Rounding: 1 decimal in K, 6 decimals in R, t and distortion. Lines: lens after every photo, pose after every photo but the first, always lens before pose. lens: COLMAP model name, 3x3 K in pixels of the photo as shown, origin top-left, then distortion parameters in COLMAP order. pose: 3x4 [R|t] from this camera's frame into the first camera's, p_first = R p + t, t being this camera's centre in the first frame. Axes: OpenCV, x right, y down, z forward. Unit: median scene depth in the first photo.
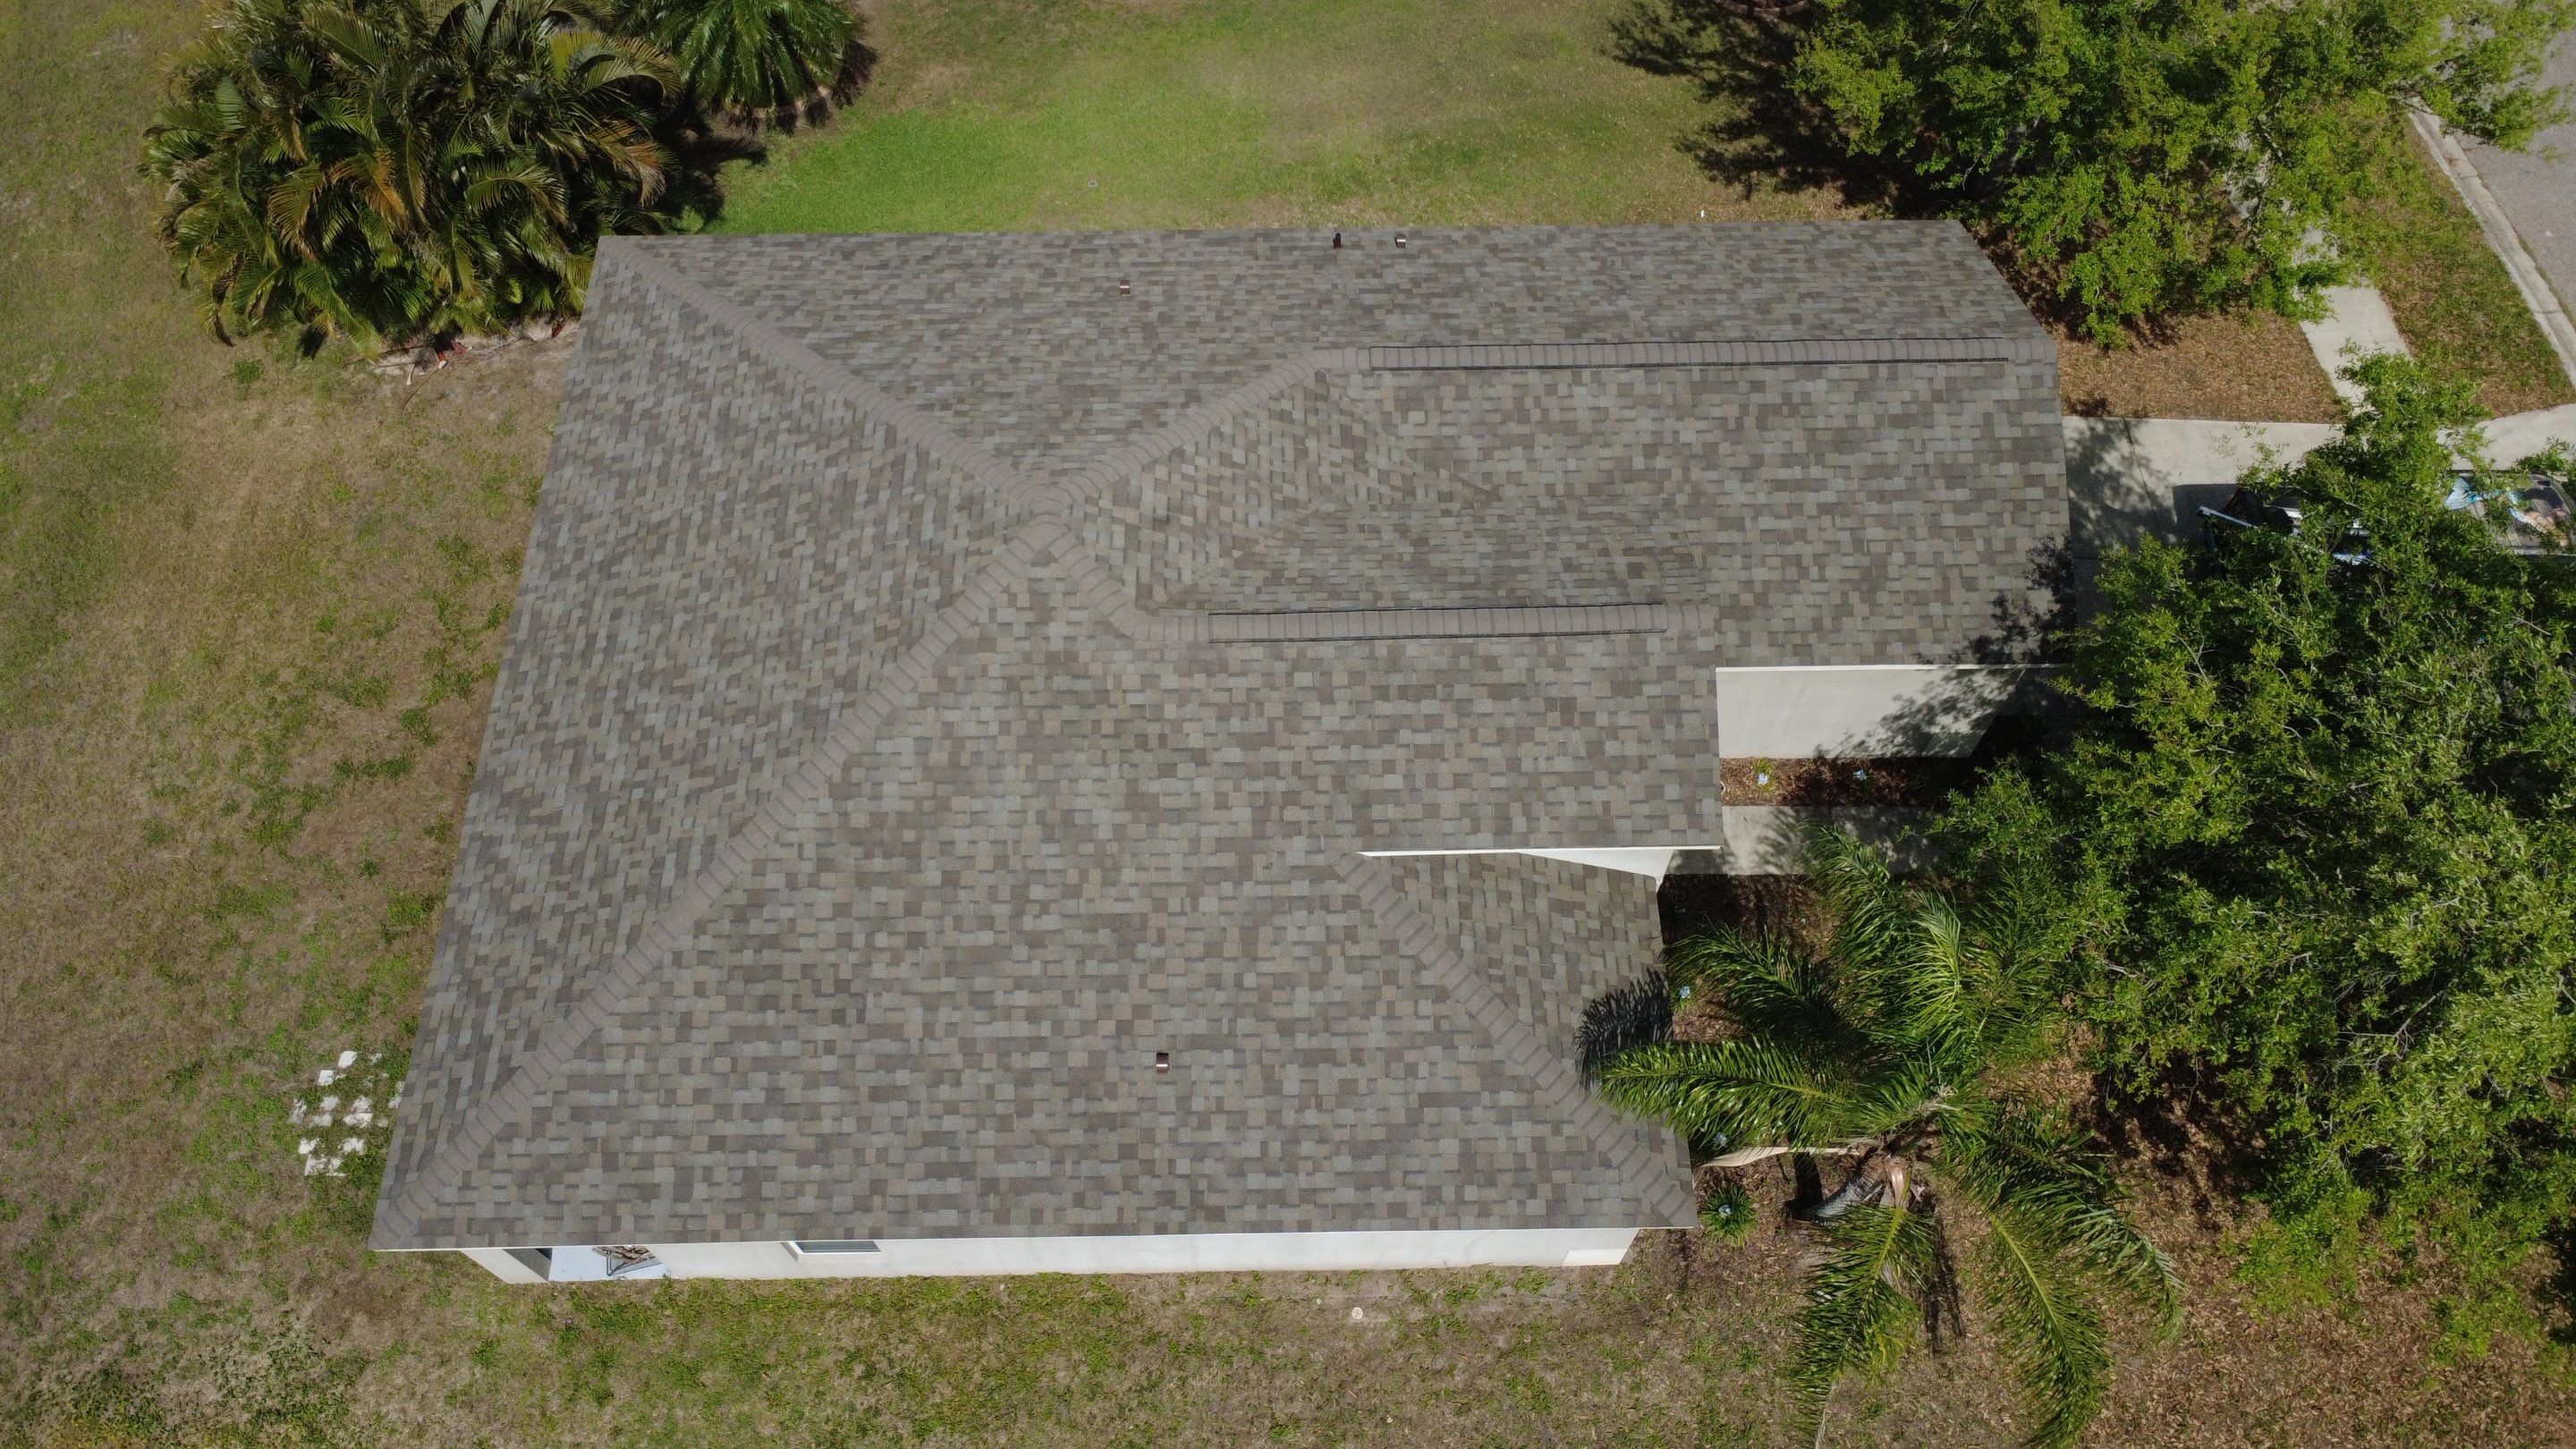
lens RADIAL K [[1877.3, 0, 1283.9], [0, 1877.3, 720.0], [0, 0, 1]] dist [-0.002268, 0.002714]
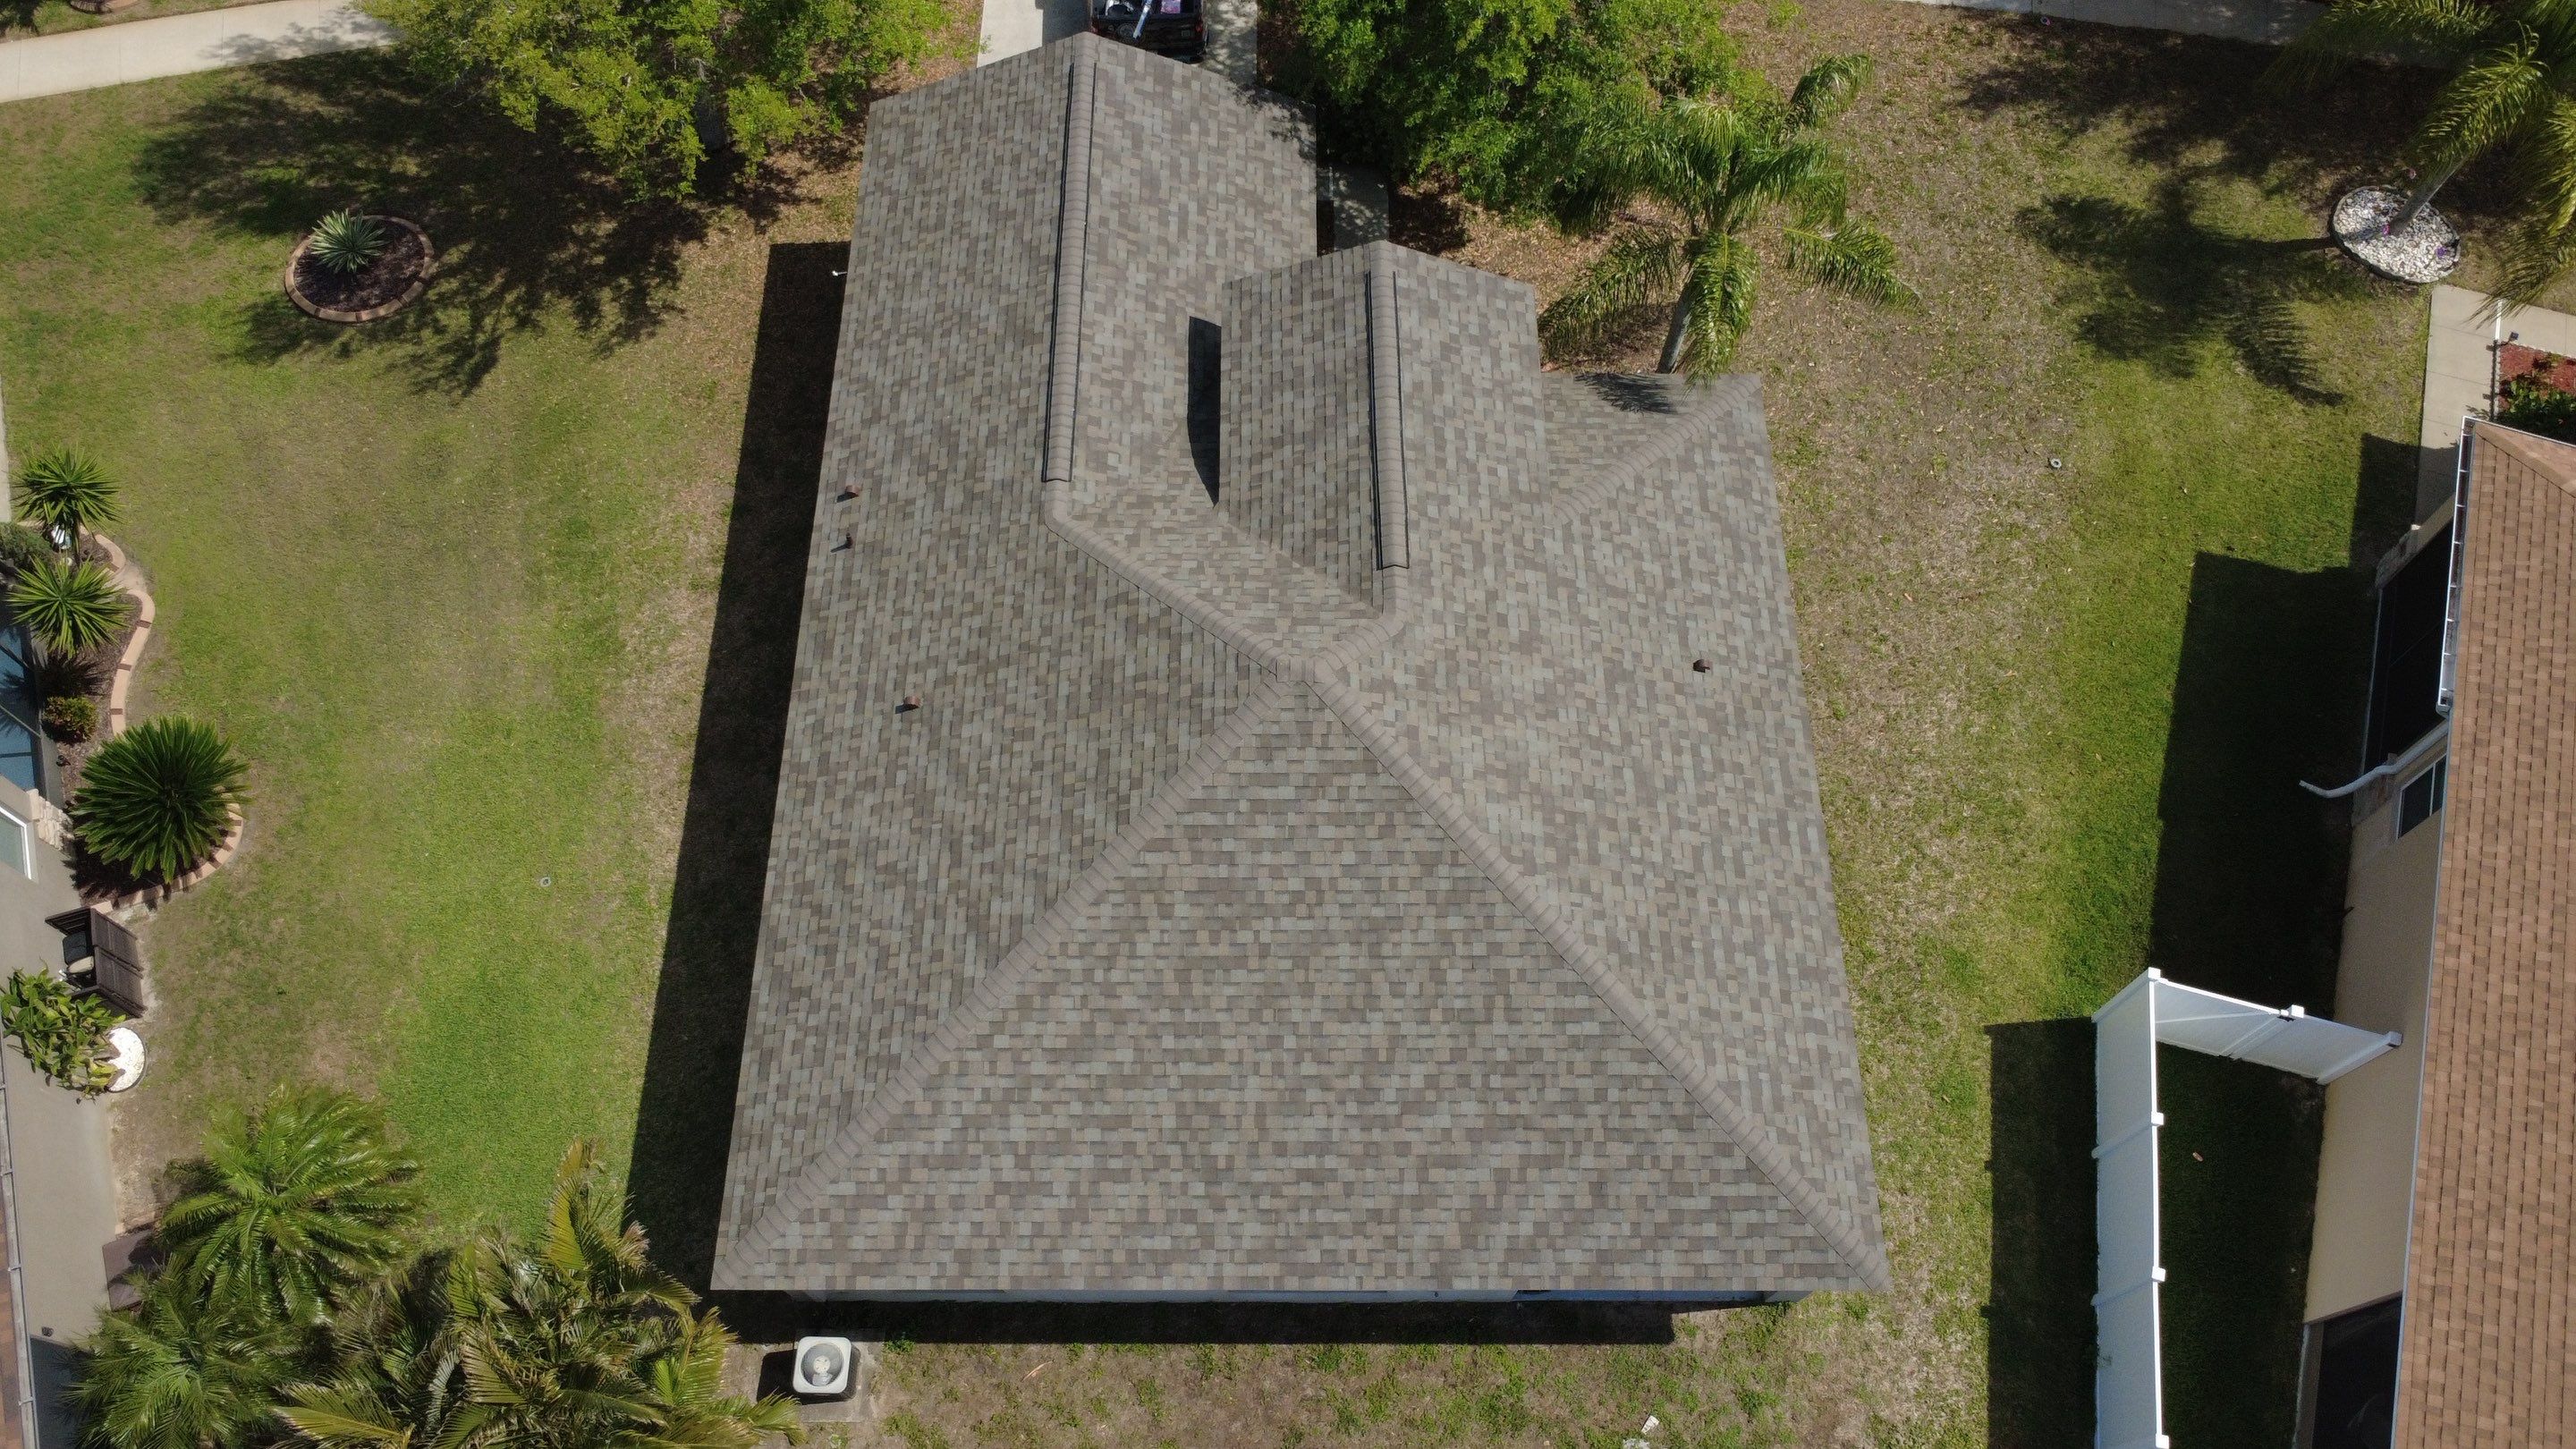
lens RADIAL K [[1877.3, 0, 1283.9], [0, 1877.3, 720.0], [0, 0, 1]] dist [-0.002268, 0.002714]
pose [[0.015988, -0.891085, 0.453555, -0.626870], [0.858030, 0.245120, 0.451333, -0.585486], [-0.513351, 0.381947, 0.768496, 0.136434]]
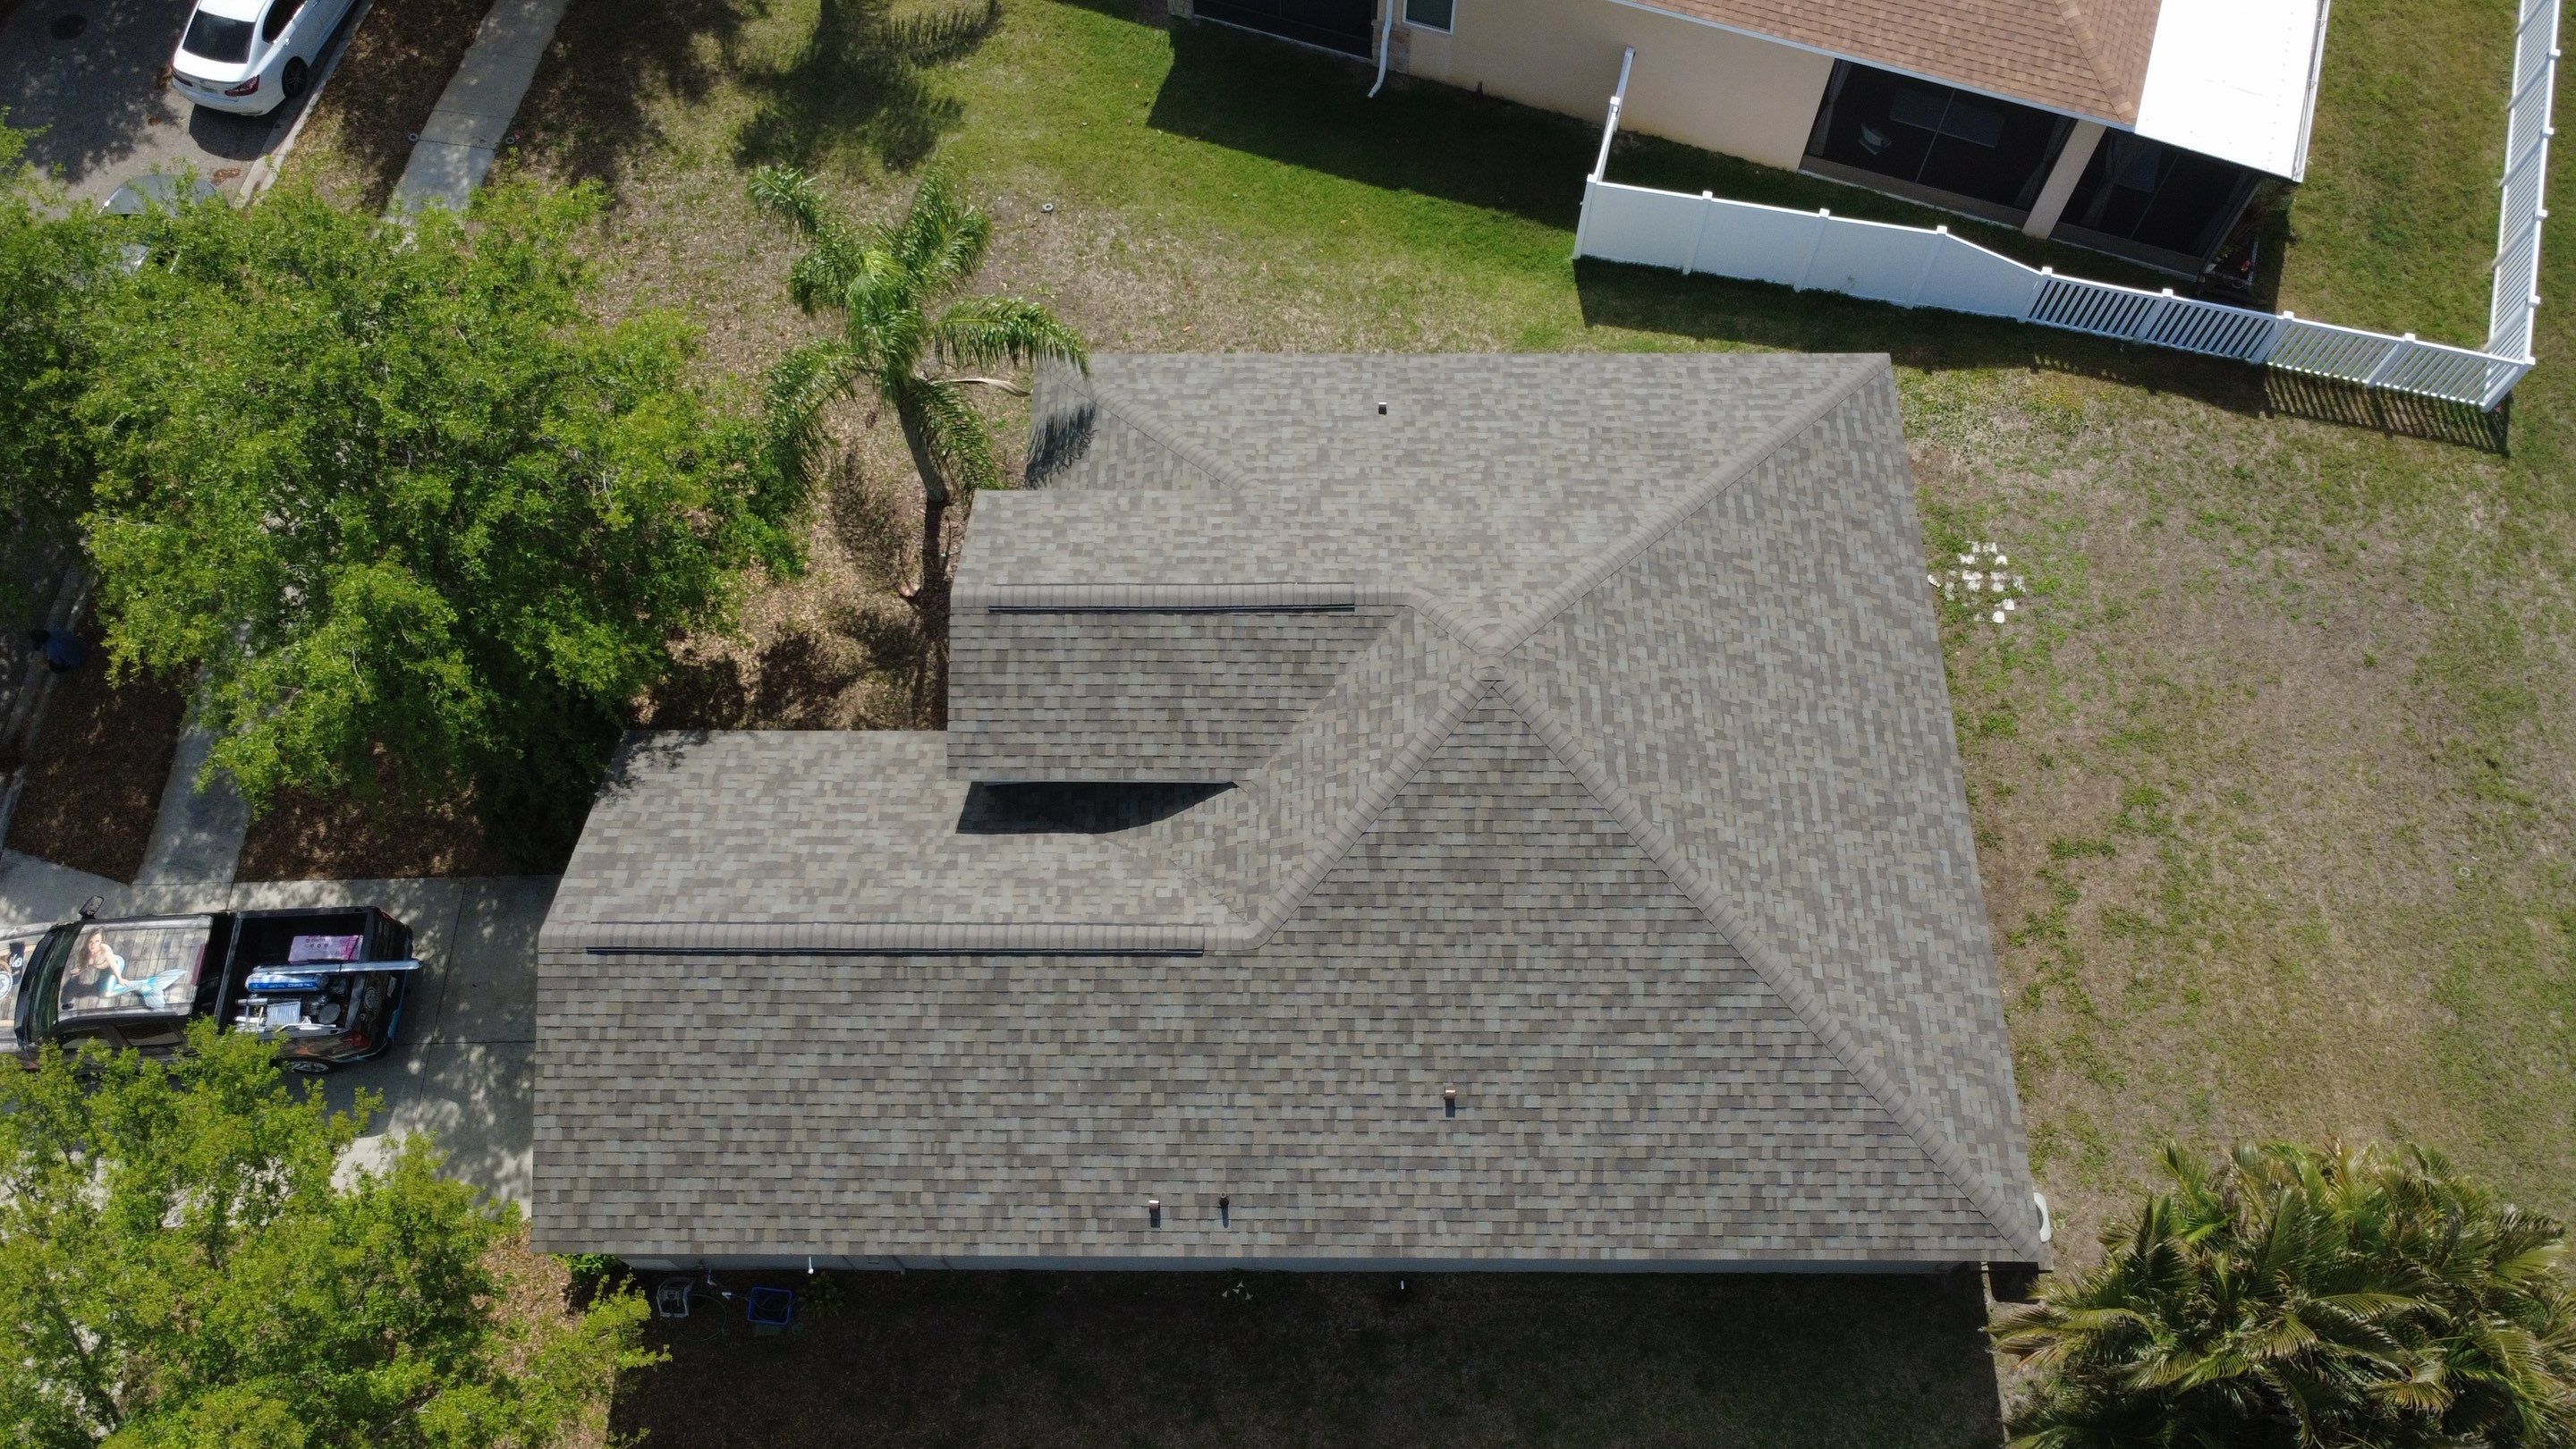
lens RADIAL K [[1877.3, 0, 1283.9], [0, 1877.3, 720.0], [0, 0, 1]] dist [-0.002268, 0.002714]
pose [[-0.999719, -0.017361, 0.016115, -0.013684], [0.022964, -0.543397, 0.839162, -1.064763], [-0.005812, 0.839296, 0.543643, 0.361811]]
